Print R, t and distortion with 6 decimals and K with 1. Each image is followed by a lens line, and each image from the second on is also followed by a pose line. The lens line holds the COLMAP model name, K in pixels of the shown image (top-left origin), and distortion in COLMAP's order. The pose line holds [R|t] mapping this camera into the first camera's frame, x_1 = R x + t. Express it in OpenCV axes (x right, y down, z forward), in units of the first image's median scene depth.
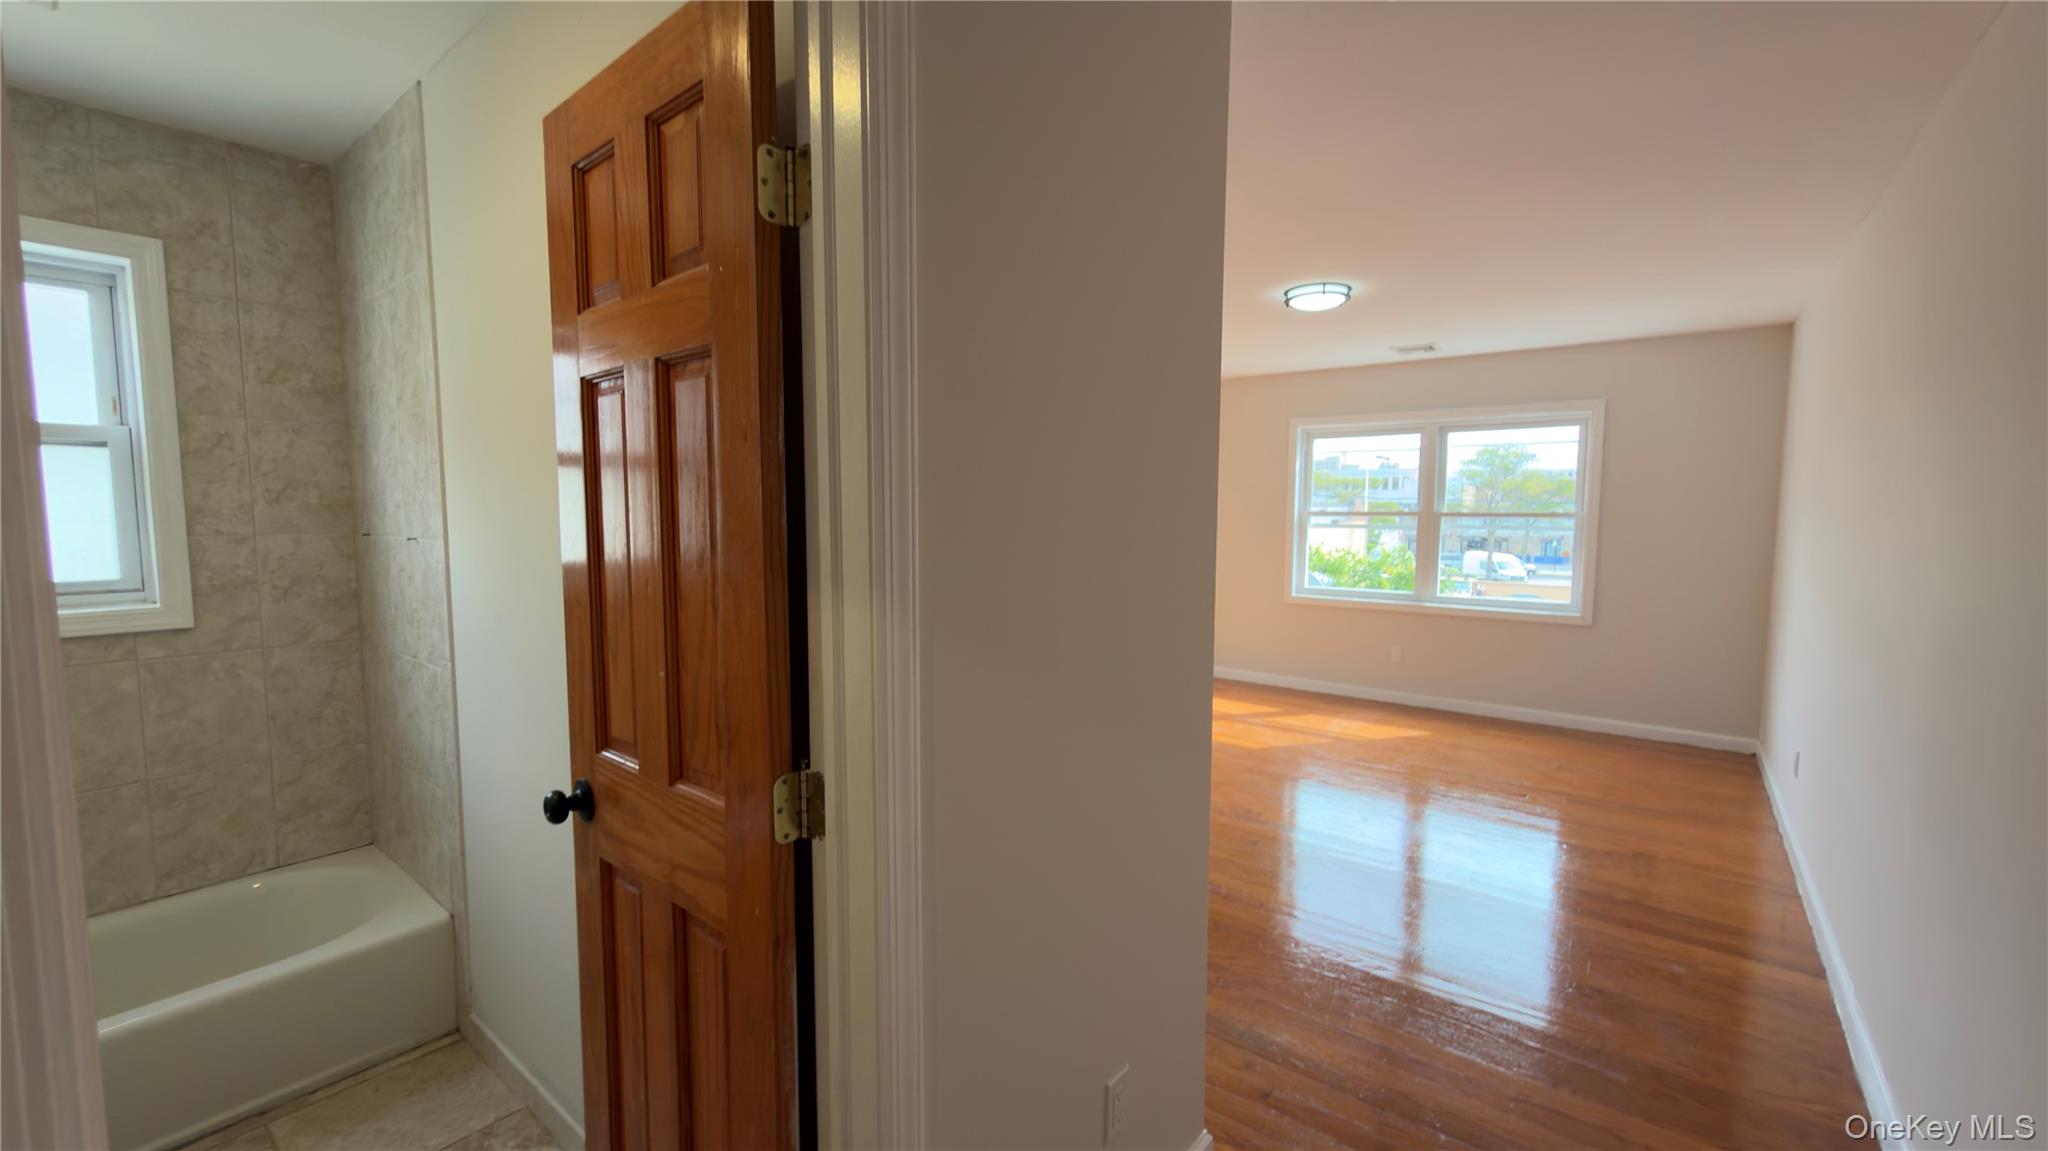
lens RADIAL K [[811.9, 0, 1026.2], [0, 811.9, 580.5], [0, 0, 1]] dist [0.000941, -0.000420]
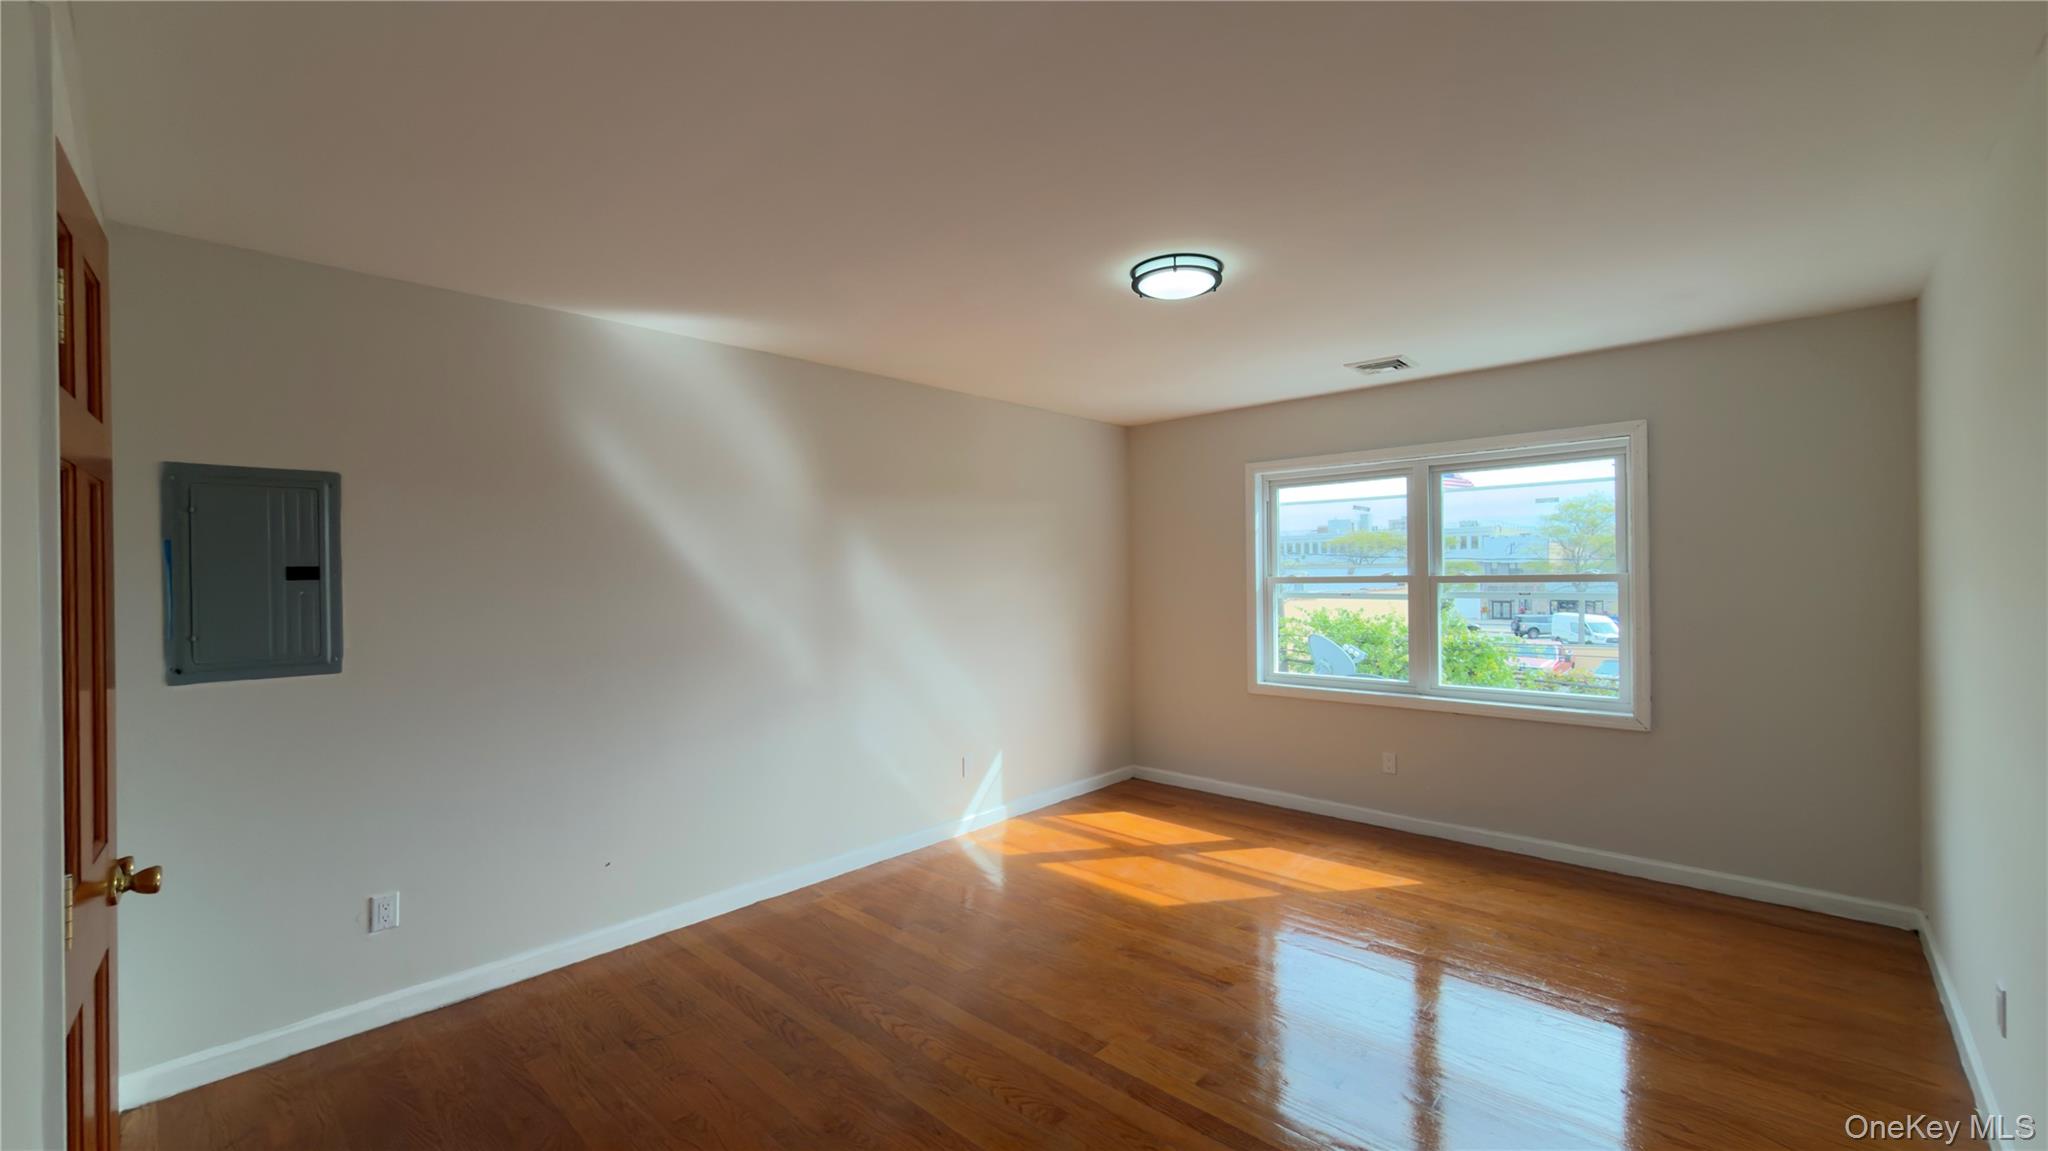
lens RADIAL K [[811.9, 0, 1020.0], [0, 811.9, 581.1], [0, 0, 1]] dist [0.000941, -0.000420]
pose [[0.995896, -0.016313, -0.089024, 0.393279], [0.009012, 0.996608, -0.081805, -0.043175], [0.090056, 0.080667, 0.992664, 0.429969]]
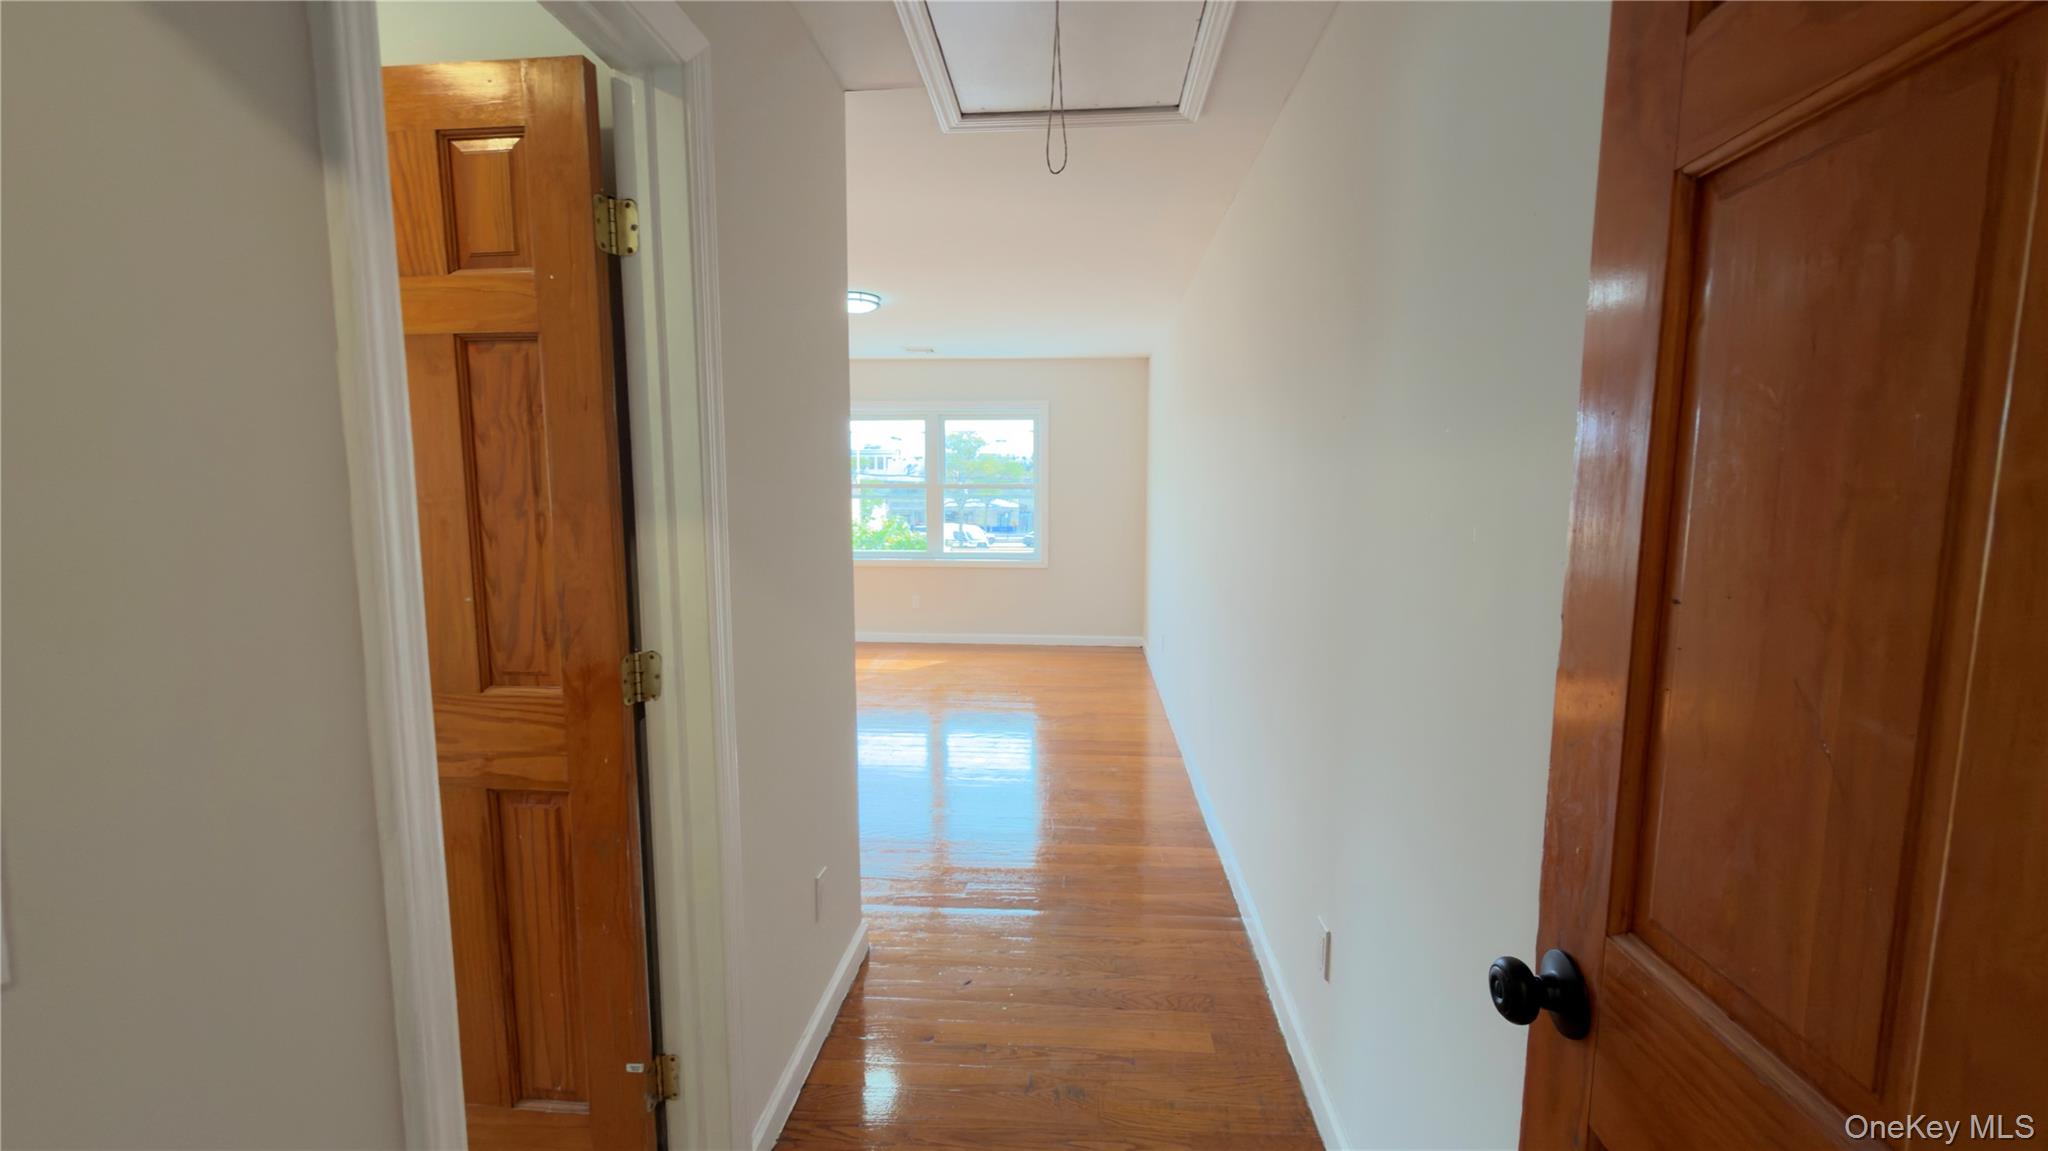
lens RADIAL K [[811.9, 0, 1018.5], [0, 811.9, 573.9], [0, 0, 1]] dist [0.000941, -0.000420]
pose [[0.829454, -0.059314, 0.555417, -0.180237], [0.048692, 0.998239, 0.033888, 0.031516], [-0.556449, -0.001064, 0.830881, -0.182534]]
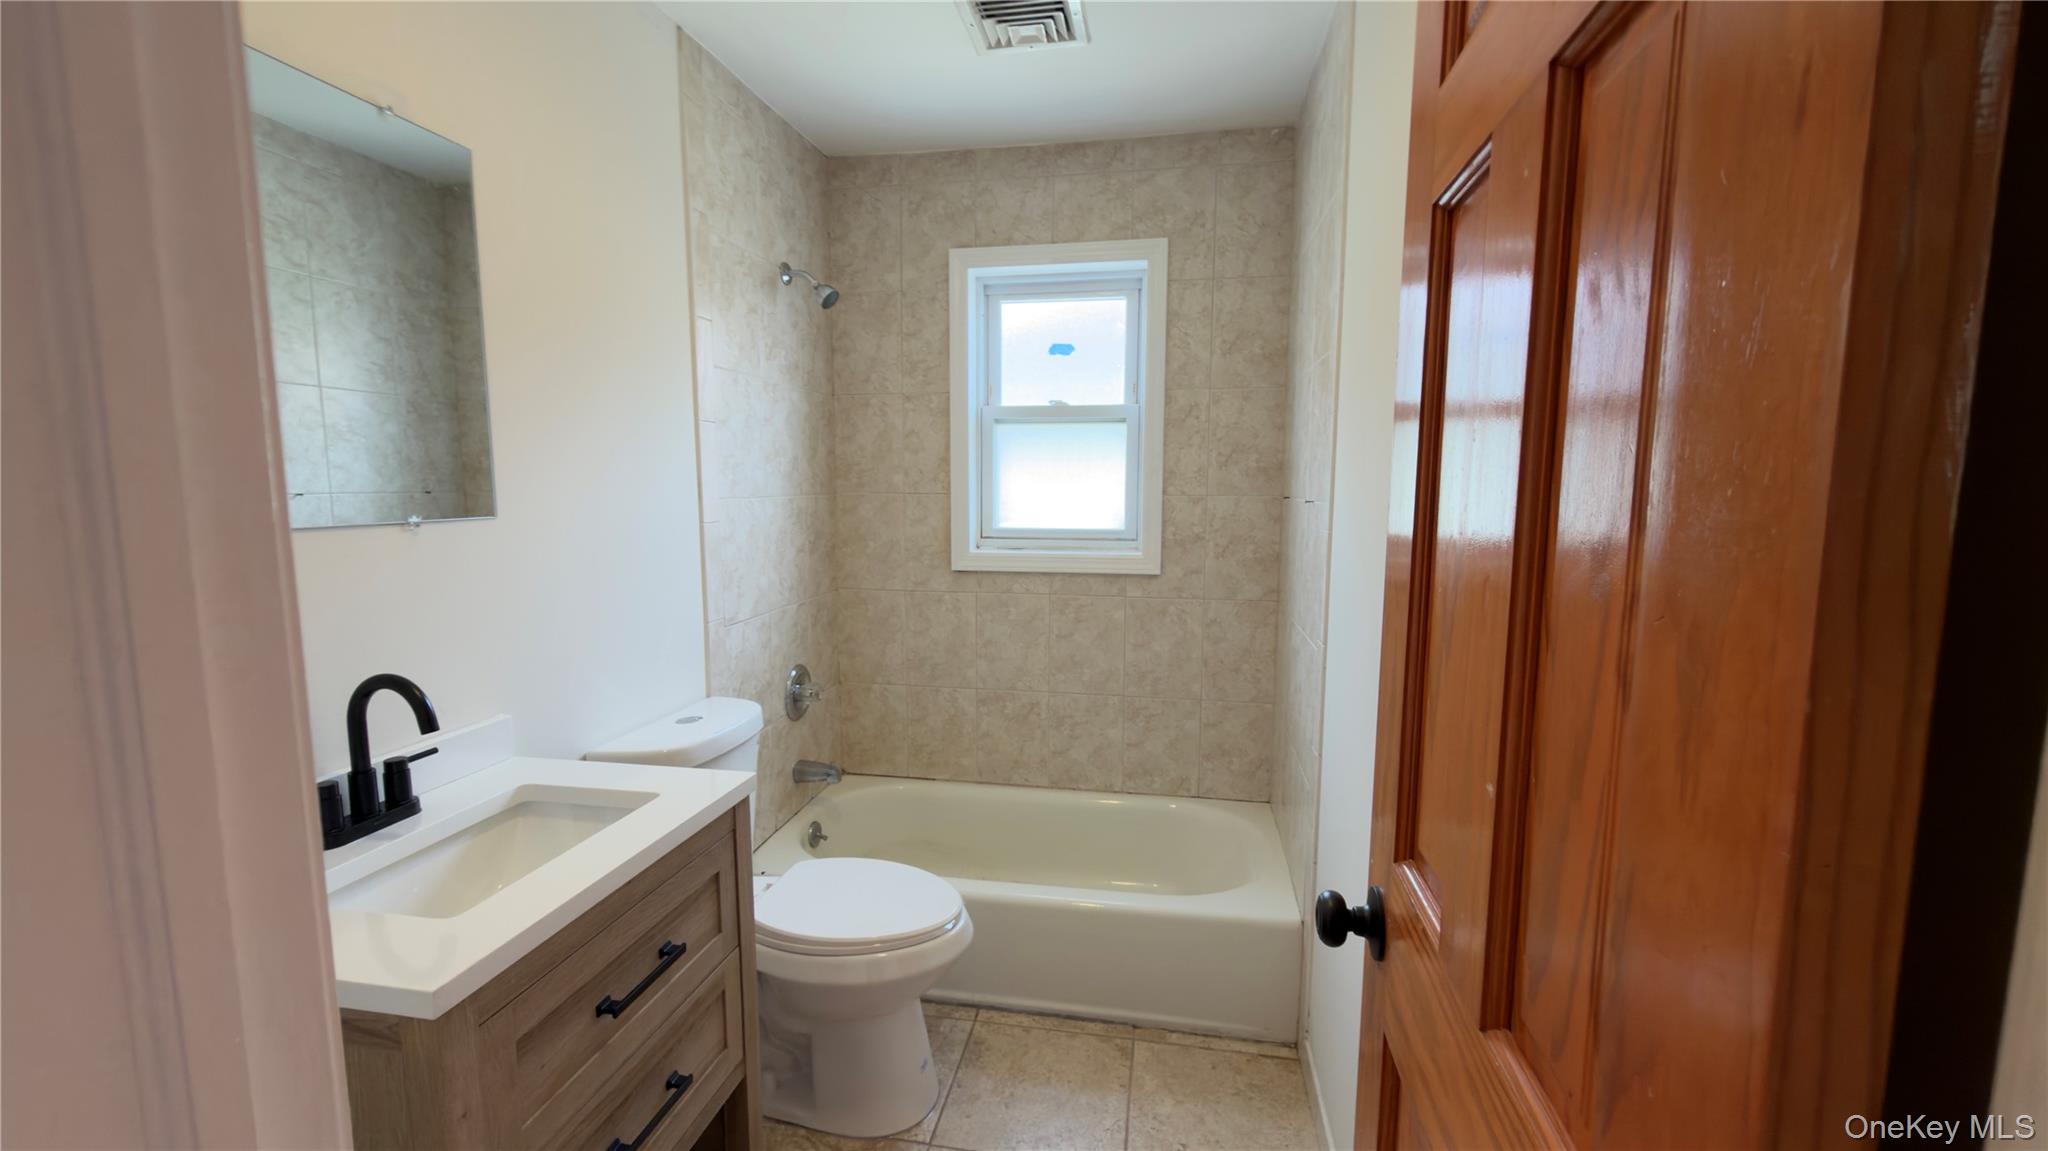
lens RADIAL K [[811.9, 0, 1028.8], [0, 811.9, 573.5], [0, 0, 1]] dist [0.000941, -0.000420]
pose [[0.467197, 0.097149, -0.878800, -0.073740], [-0.078345, 0.994584, 0.068298, -0.006564], [0.880676, 0.036941, 0.472277, 0.225837]]
